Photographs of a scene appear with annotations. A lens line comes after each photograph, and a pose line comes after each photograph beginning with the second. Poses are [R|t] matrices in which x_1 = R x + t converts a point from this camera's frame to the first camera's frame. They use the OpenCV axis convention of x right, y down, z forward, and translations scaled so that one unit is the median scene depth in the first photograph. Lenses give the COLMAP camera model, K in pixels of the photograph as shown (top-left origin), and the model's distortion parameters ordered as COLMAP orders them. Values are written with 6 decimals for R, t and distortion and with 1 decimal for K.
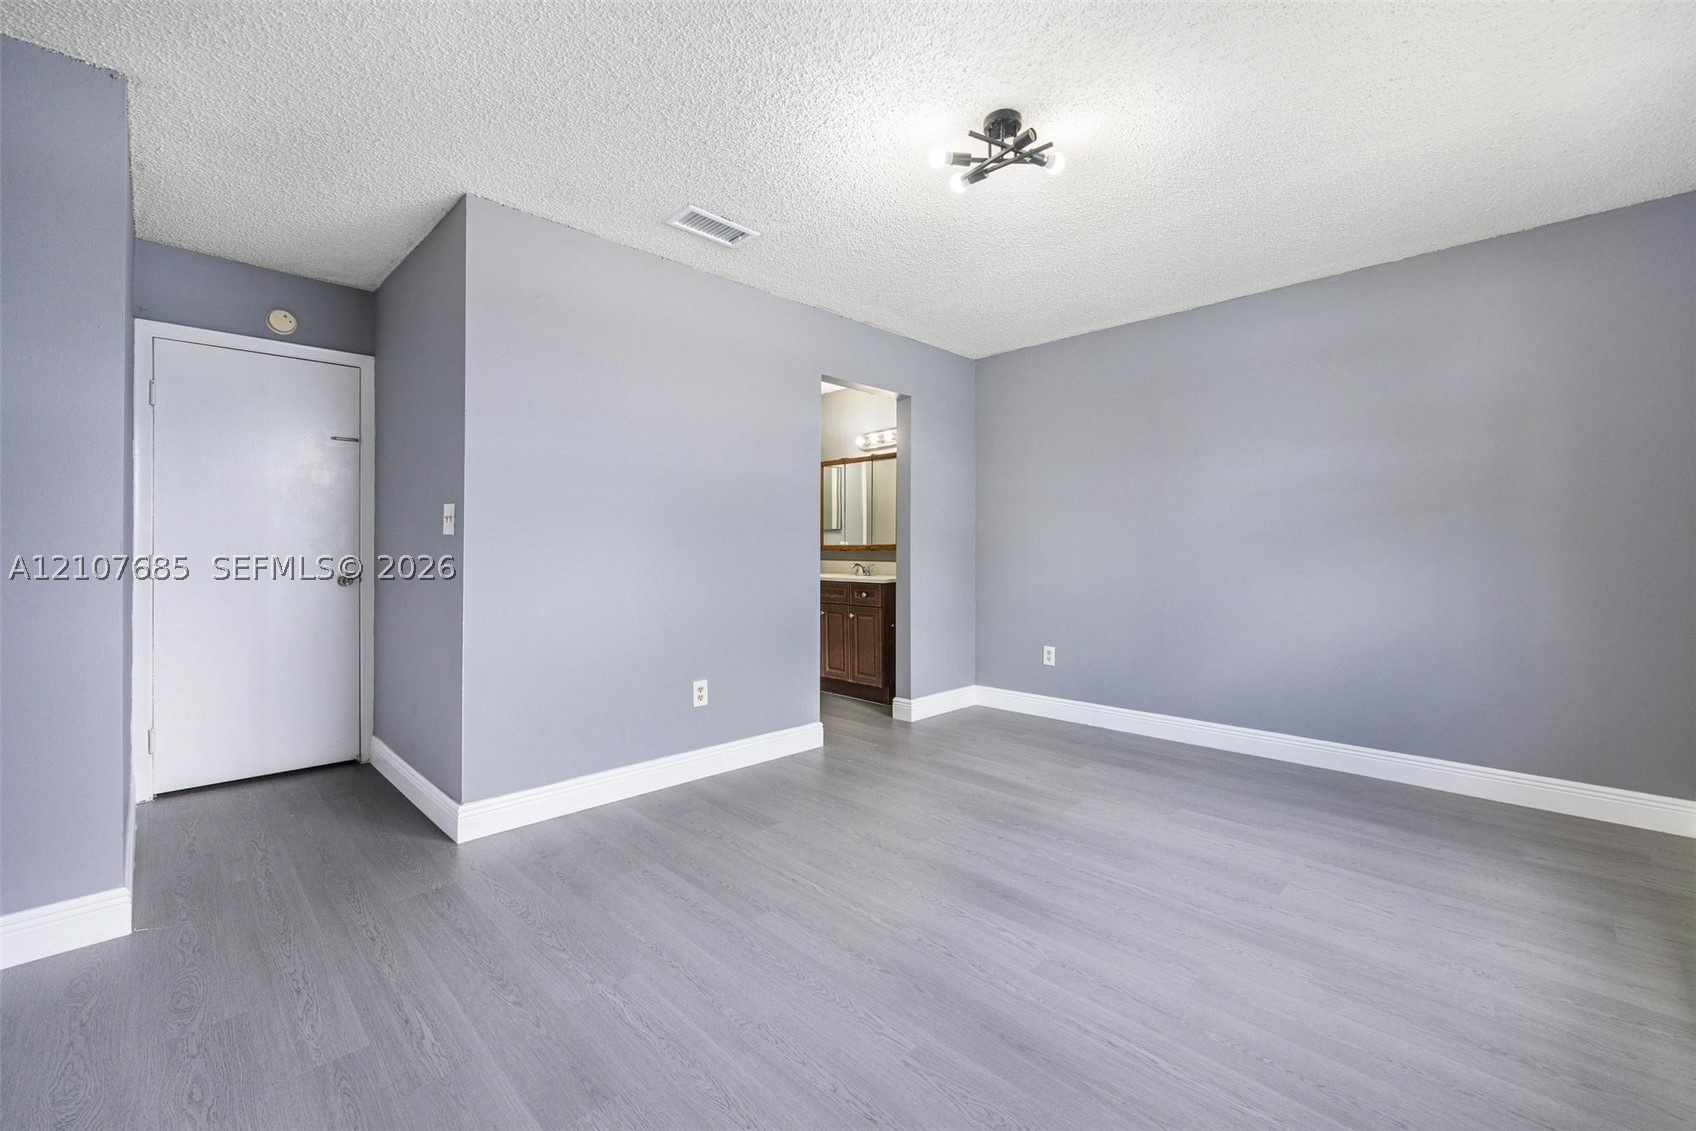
lens RADIAL K [[688.9, 0, 846.8], [0, 688.9, 551.5], [0, 0, 1]] dist [0.001286, 0.000238]
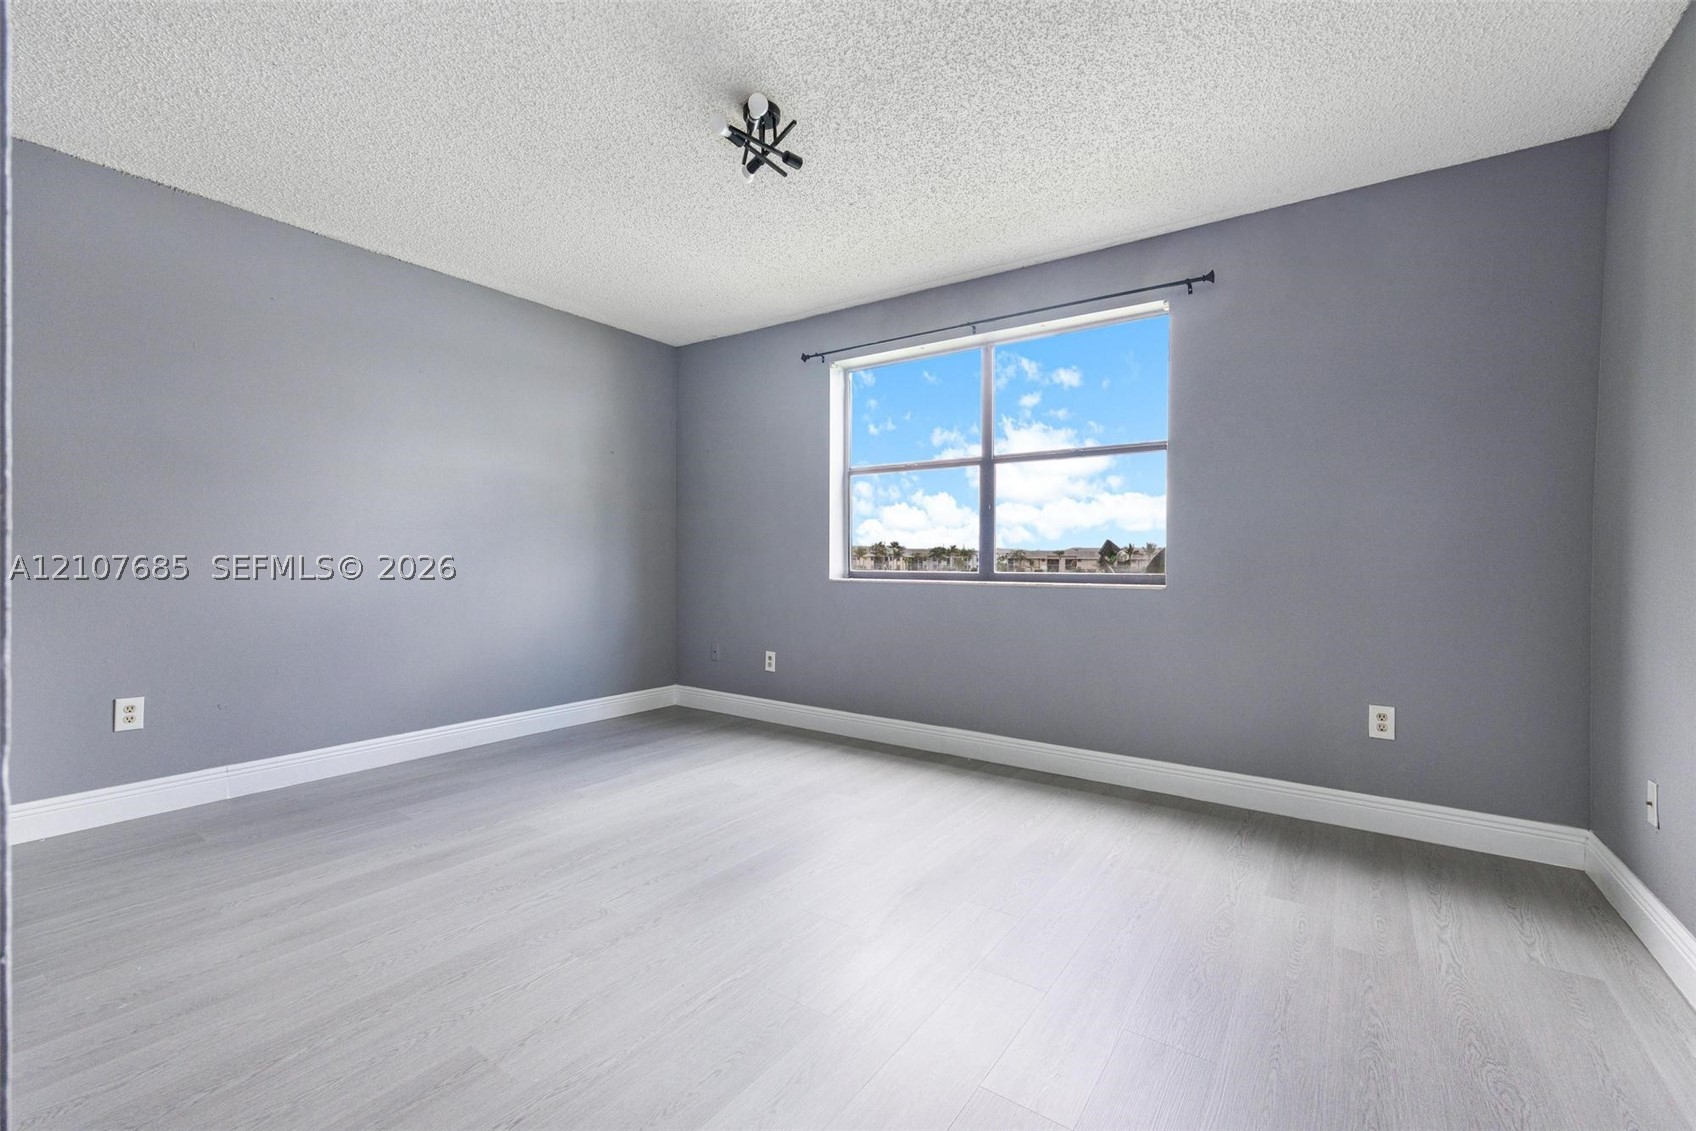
lens RADIAL K [[697.9, 0, 863.8], [0, 697.9, 574.4], [0, 0, 1]] dist [0.001802, 0.000276]
pose [[-0.188862, -0.020237, 0.981795, -0.625130], [-0.013274, 0.999749, 0.018054, 0.021355], [-0.981914, -0.009622, -0.189083, 0.768833]]
